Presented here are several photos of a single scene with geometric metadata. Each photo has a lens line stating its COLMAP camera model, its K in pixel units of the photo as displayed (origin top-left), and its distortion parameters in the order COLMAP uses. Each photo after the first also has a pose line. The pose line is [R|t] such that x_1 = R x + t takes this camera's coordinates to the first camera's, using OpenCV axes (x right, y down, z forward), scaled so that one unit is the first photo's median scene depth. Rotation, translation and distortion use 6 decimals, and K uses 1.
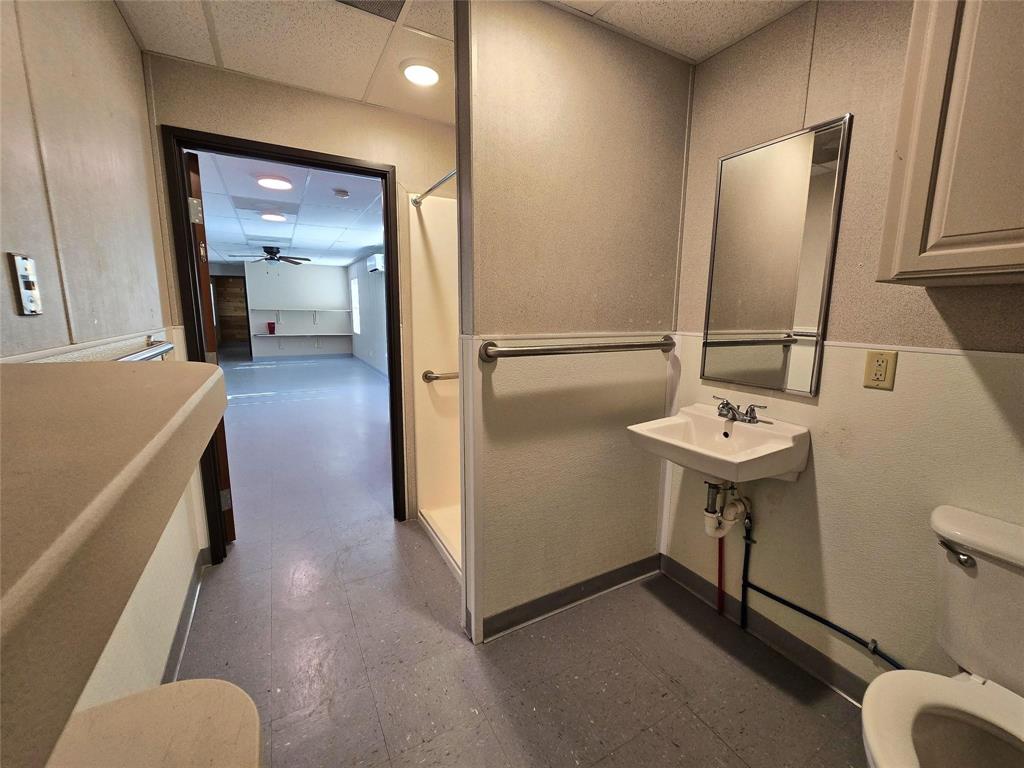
lens RADIAL K [[419.0, 0, 512.1], [0, 419.0, 381.9], [0, 0, 1]] dist [-0.005458, 0.000610]
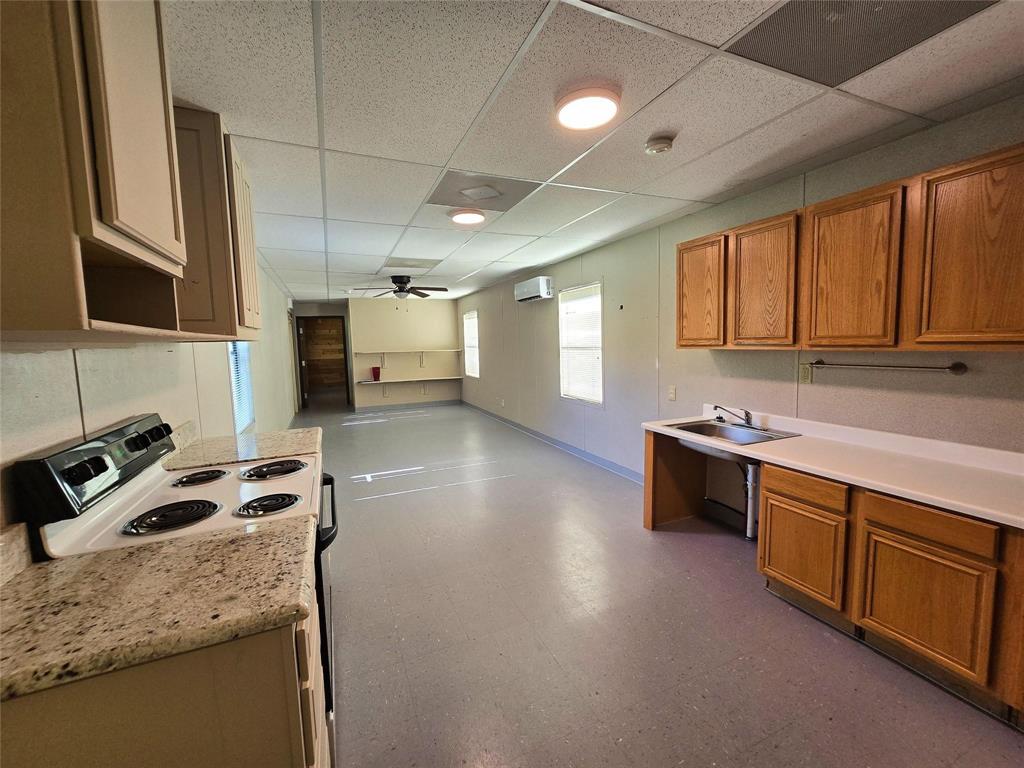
lens RADIAL K [[419.0, 0, 510.8], [0, 419.0, 381.6], [0, 0, 1]] dist [-0.005458, 0.000610]
pose [[0.994401, -0.025716, -0.102496, -0.212440], [0.017958, 0.996953, -0.075905, -0.041583], [0.104135, 0.073639, 0.991833, 0.177603]]
